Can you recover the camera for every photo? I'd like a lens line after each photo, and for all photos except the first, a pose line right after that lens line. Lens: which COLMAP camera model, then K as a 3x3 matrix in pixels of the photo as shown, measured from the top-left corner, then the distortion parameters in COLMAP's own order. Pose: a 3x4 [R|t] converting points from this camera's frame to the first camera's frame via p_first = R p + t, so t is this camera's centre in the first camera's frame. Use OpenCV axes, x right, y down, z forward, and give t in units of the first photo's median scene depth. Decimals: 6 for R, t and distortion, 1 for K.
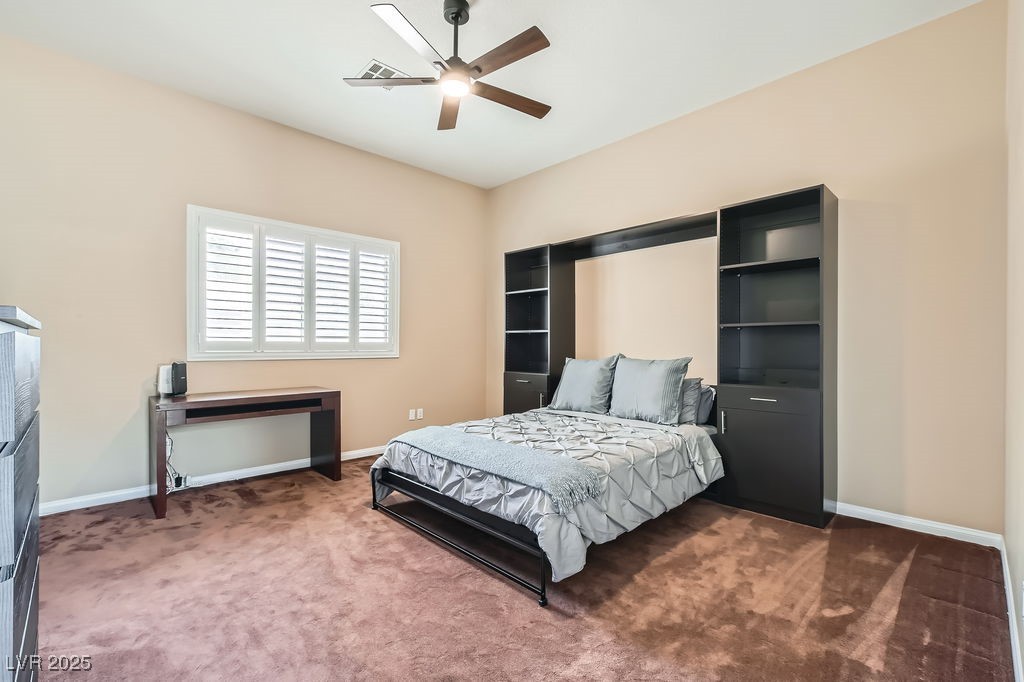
lens RADIAL K [[446.9, 0, 516.4], [0, 446.9, 344.9], [0, 0, 1]] dist [-0.001029, 0.000549]
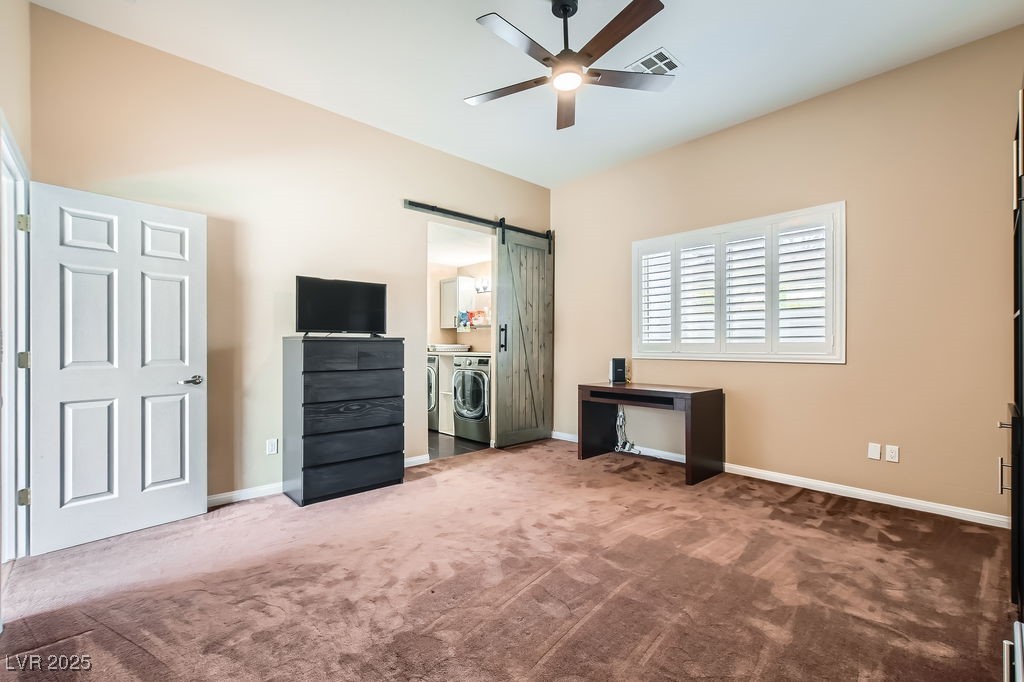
lens RADIAL K [[446.9, 0, 516.4], [0, 446.9, 344.9], [0, 0, 1]] dist [-0.001029, 0.000549]
pose [[-0.021821, -0.005146, -0.999749, 0.582024], [-0.001192, 0.999986, -0.005121, 0.003115], [0.999761, 0.001080, -0.021826, 0.635121]]
